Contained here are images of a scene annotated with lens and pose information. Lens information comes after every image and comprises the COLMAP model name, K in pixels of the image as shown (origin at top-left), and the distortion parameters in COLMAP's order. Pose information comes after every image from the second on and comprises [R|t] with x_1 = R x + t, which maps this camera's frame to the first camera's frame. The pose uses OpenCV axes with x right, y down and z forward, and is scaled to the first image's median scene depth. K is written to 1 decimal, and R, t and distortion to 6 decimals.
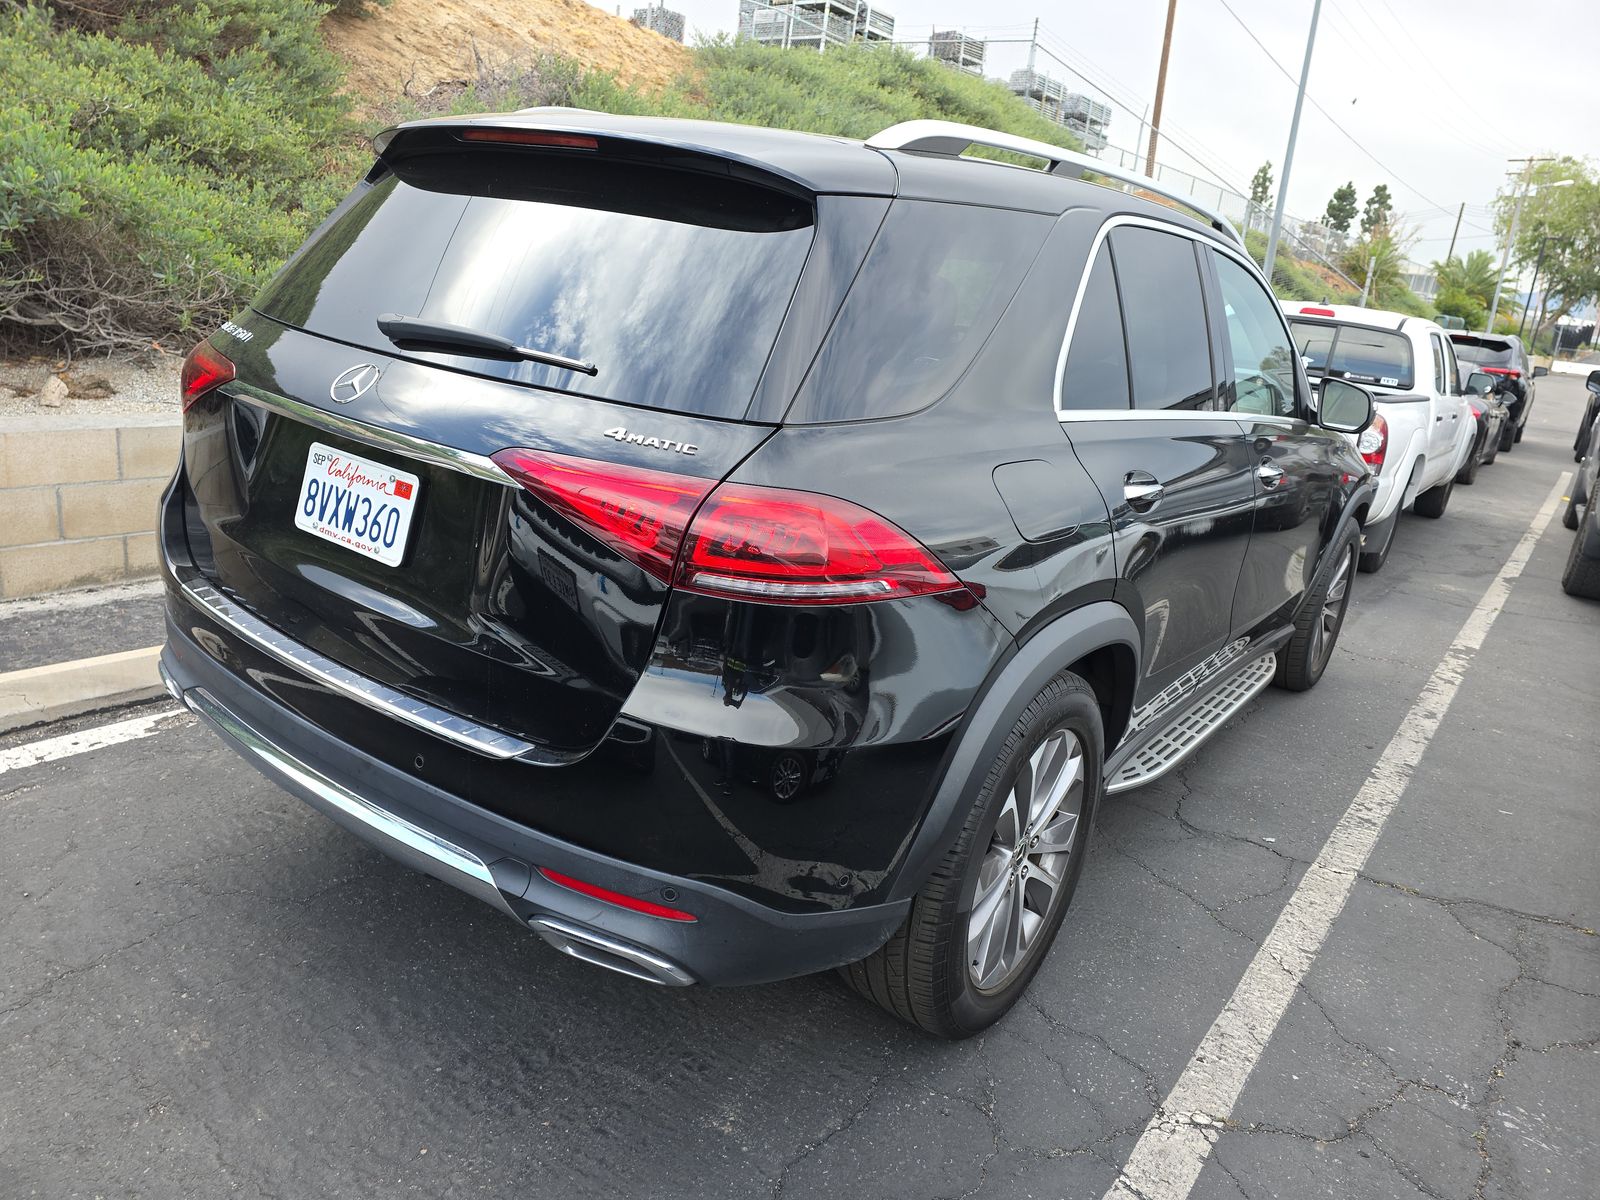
lens RADIAL K [[1067.6, 0, 800.0], [0, 1067.6, 600.0], [0, 0, 1]] dist [0.053889, -0.042874]
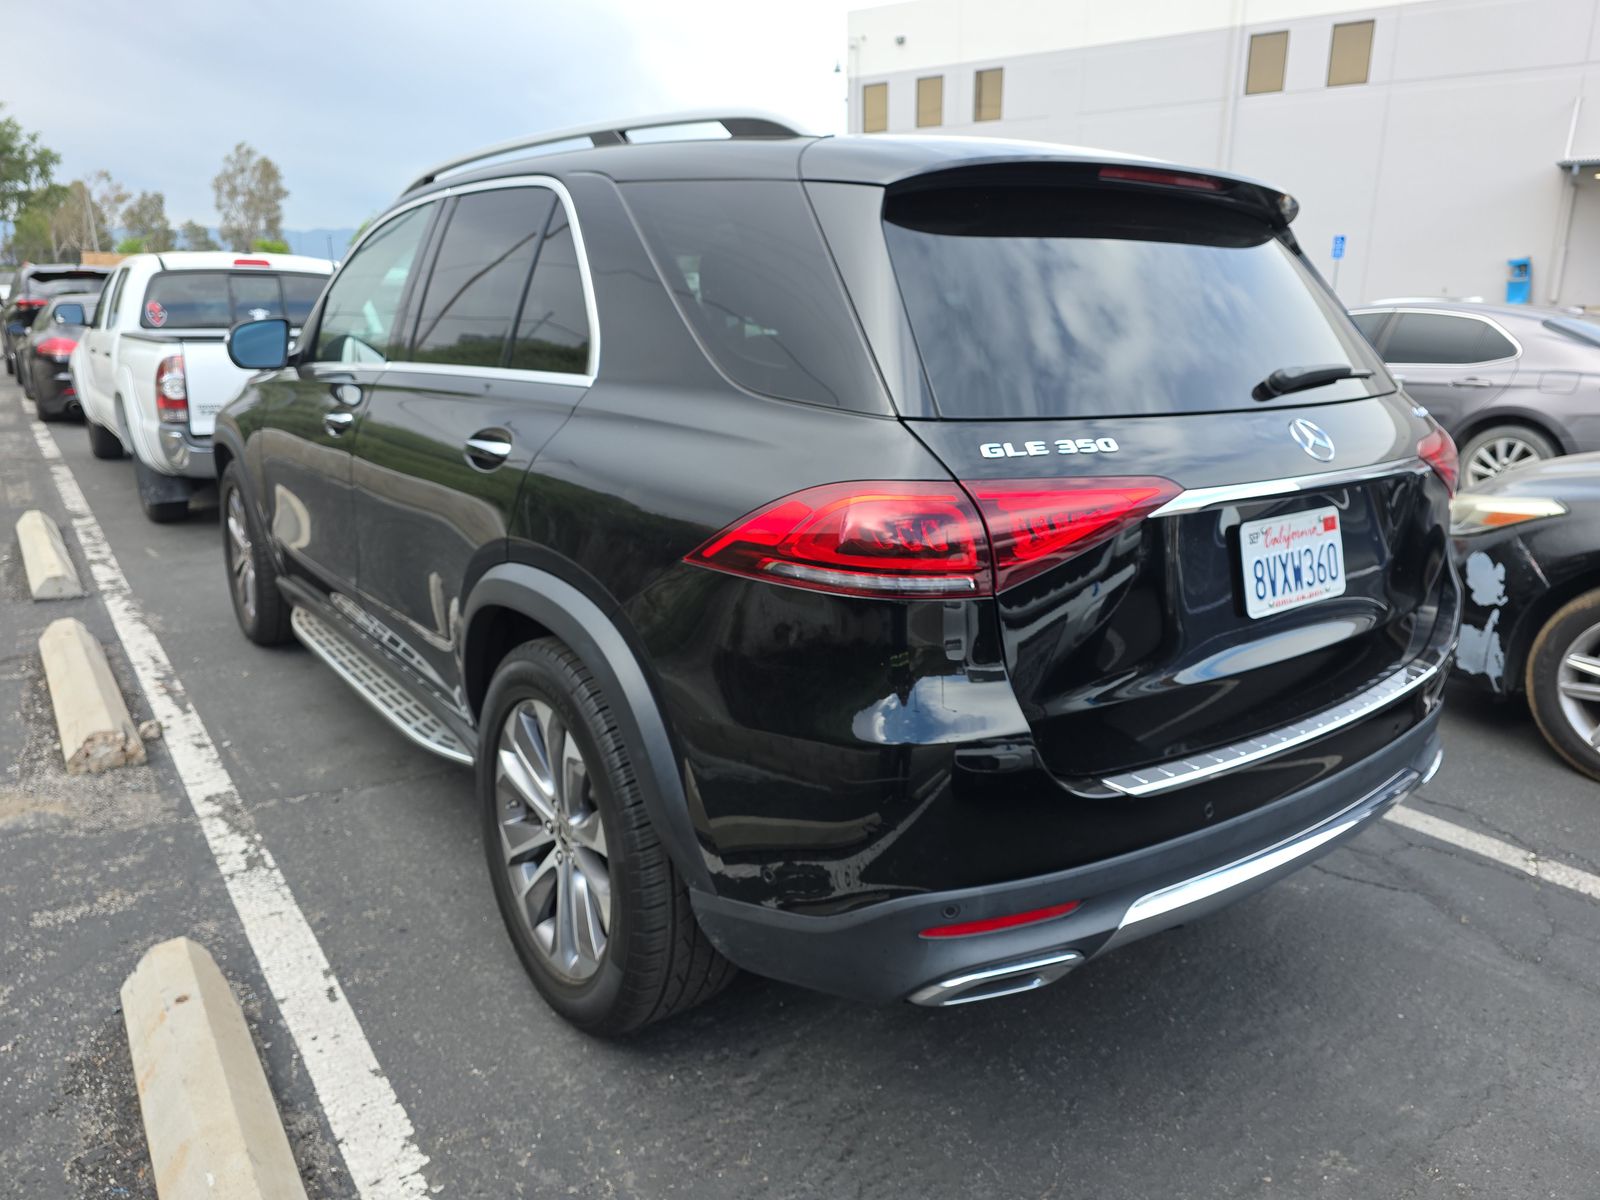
lens RADIAL K [[1080.9, 0, 800.0], [0, 1080.9, 600.0], [0, 0, 1]] dist [-0.000430, -0.004153]
pose [[0.280008, -0.366163, 0.887423, -0.909742], [0.300653, 0.911346, 0.281170, -0.300086], [-0.911704, 0.188076, 0.365272, 0.668060]]
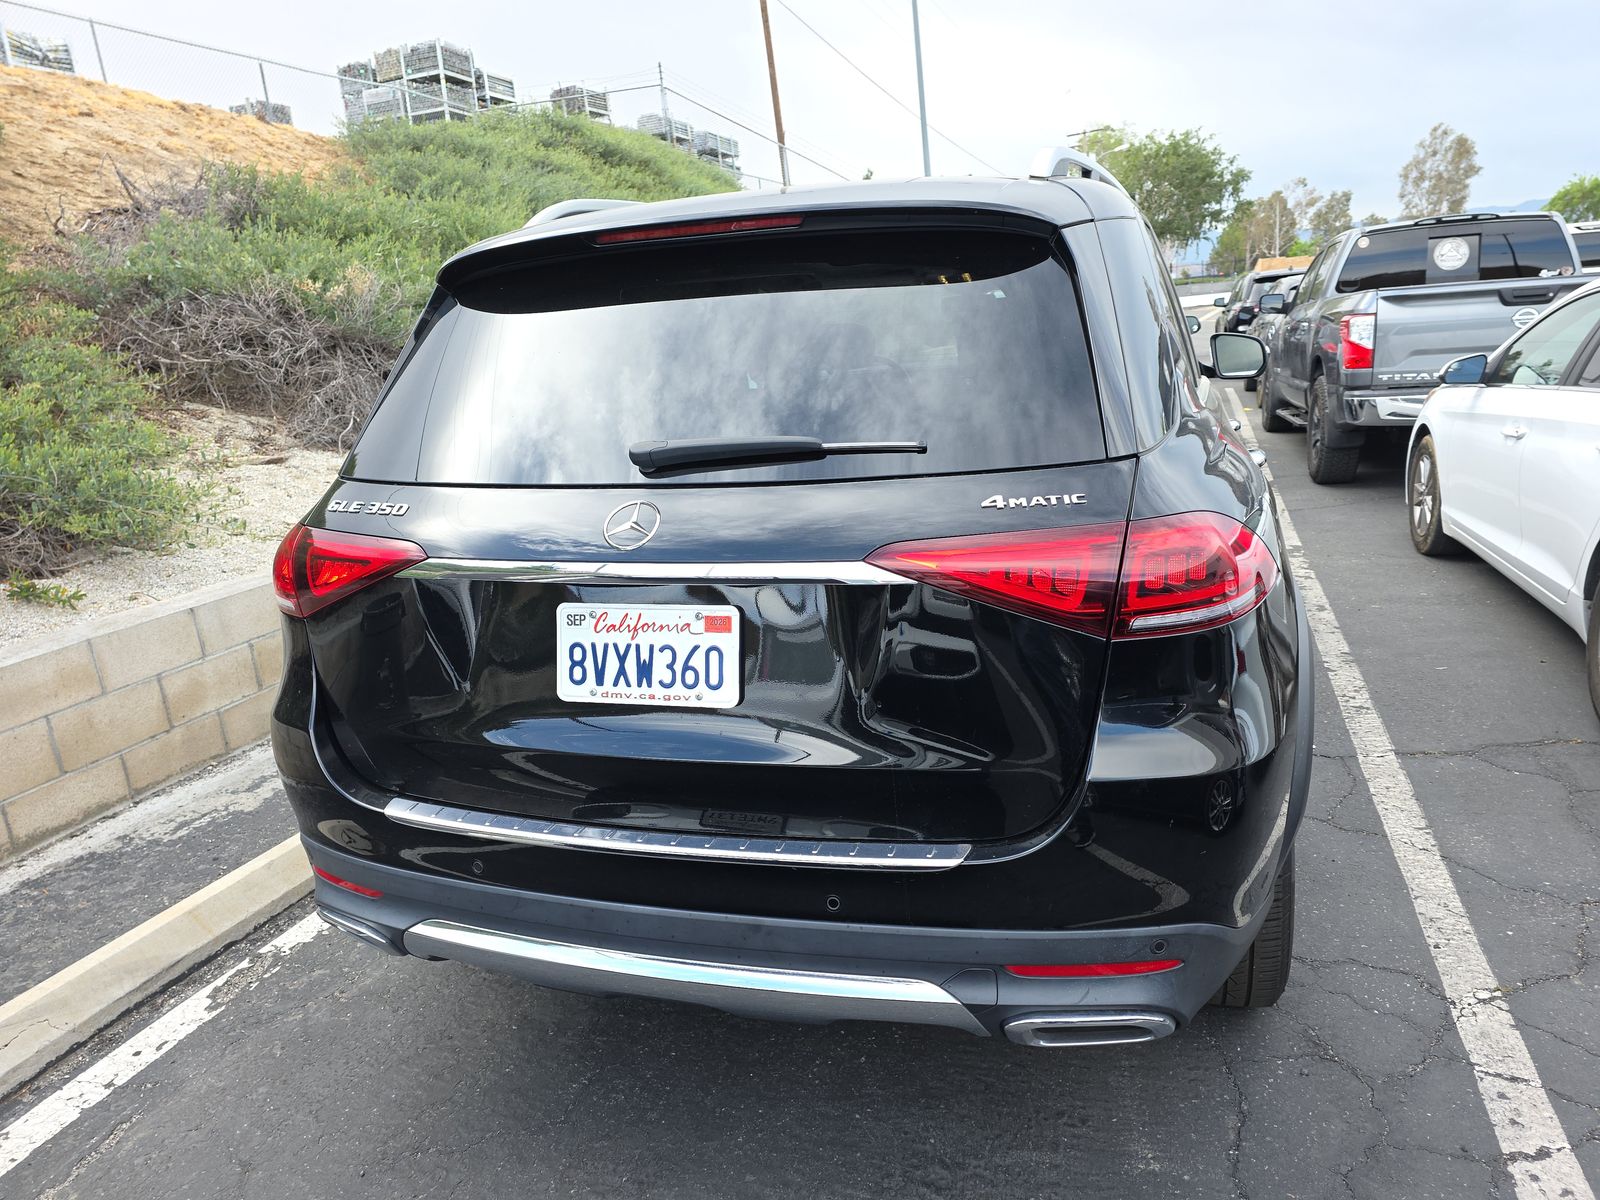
lens RADIAL K [[1067.0, 0, 829.9], [0, 1067.0, 623.2], [0, 0, 1]] dist [0.049789, -0.034514]
pose [[0.930771, -0.260903, 0.256116, -0.310685], [0.265348, 0.963990, 0.017689, -0.057143], [-0.251509, 0.051495, 0.966484, 0.061472]]
